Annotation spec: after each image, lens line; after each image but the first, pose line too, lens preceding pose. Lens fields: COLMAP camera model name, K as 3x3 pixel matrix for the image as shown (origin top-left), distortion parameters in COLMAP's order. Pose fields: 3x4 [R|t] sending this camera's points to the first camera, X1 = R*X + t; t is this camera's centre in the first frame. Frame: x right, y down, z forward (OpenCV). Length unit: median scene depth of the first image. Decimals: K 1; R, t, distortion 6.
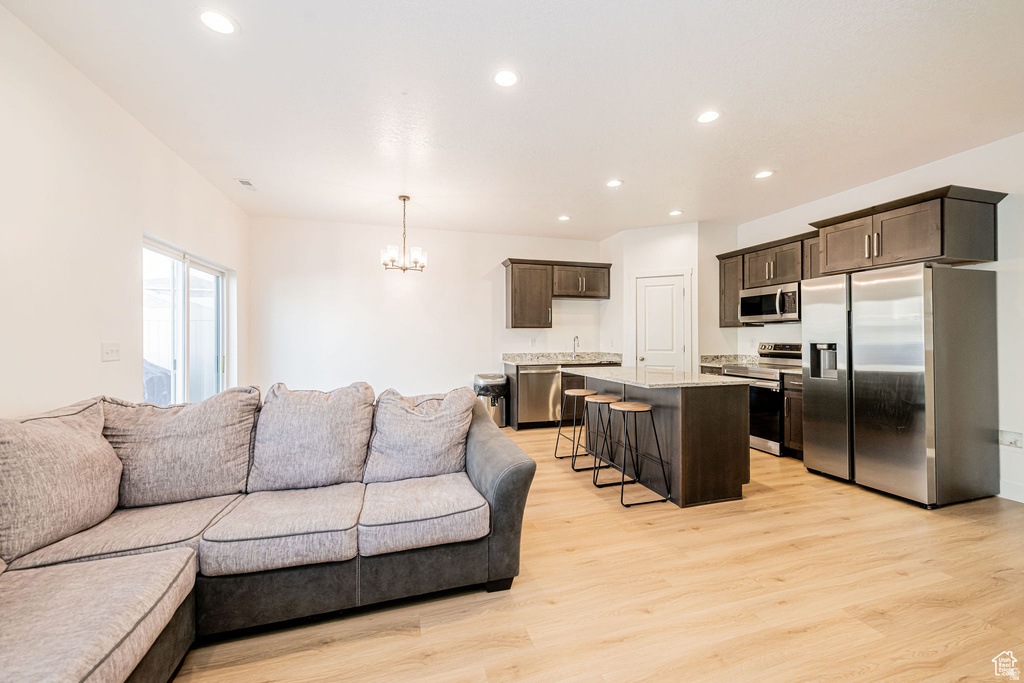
lens RADIAL K [[401.6, 0, 517.3], [0, 401.6, 335.0], [0, 0, 1]] dist [-0.001208, 0.000064]
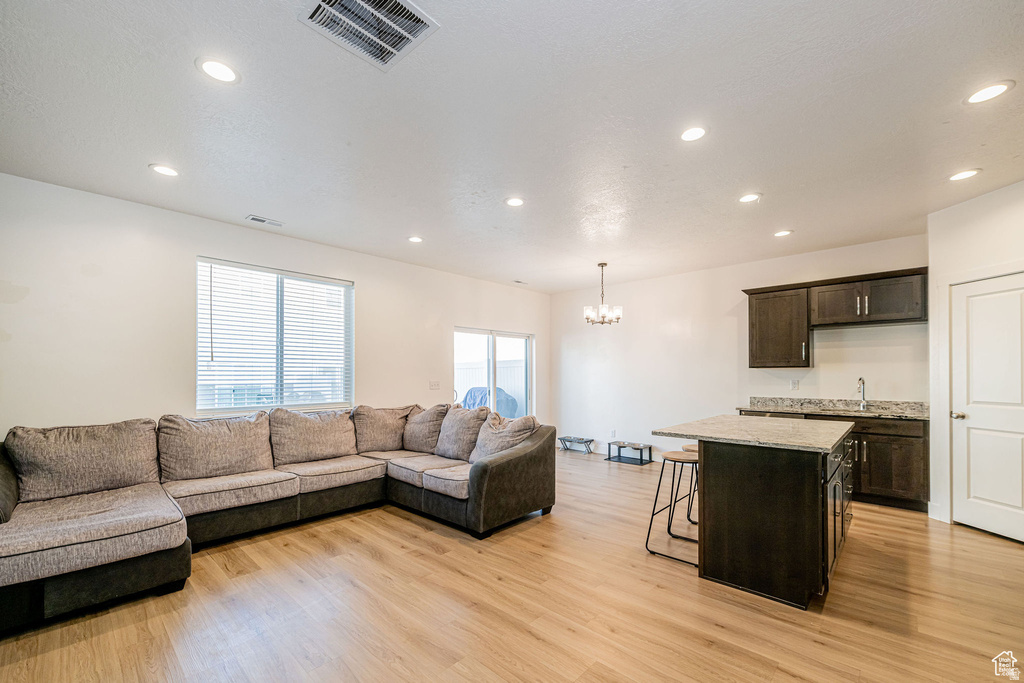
lens RADIAL K [[414.8, 0, 516.4], [0, 414.8, 369.4], [0, 0, 1]] dist [-0.001732, -0.000068]
pose [[0.513526, -0.010186, -0.858013, 0.664603], [0.005009, 0.999948, -0.008873, -0.012386], [0.858059, 0.000259, 0.513551, 0.126562]]
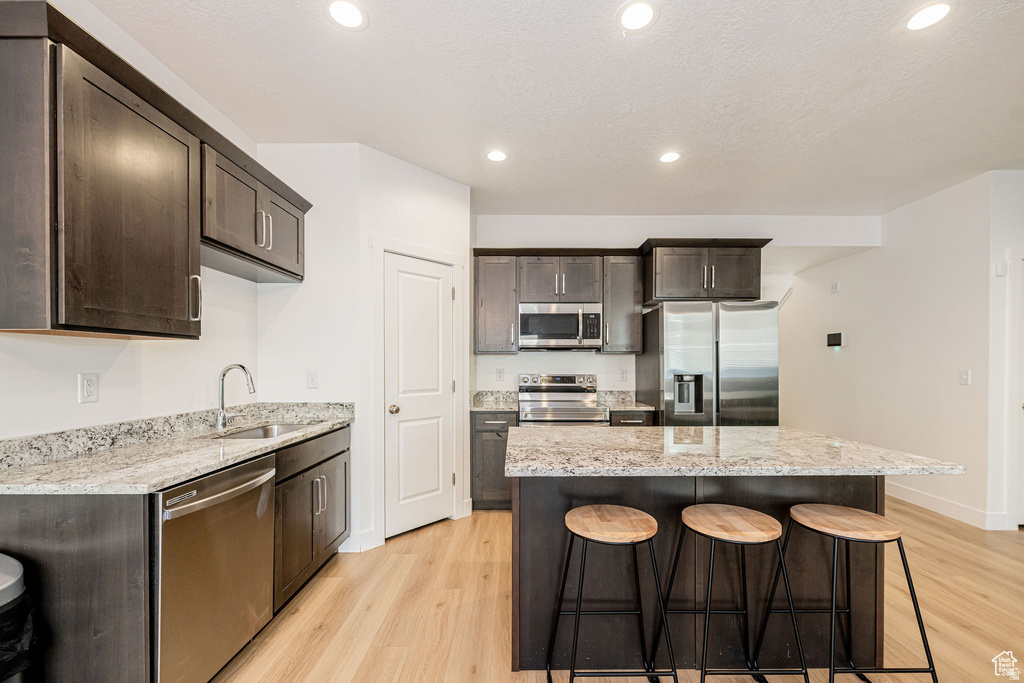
lens RADIAL K [[414.8, 0, 516.4], [0, 414.8, 369.4], [0, 0, 1]] dist [-0.001732, -0.000068]
pose [[0.292581, -0.007690, 0.956210, -0.205419], [-0.005165, 0.999940, 0.009622, 0.001881], [-0.956227, -0.007754, 0.292524, 0.912665]]
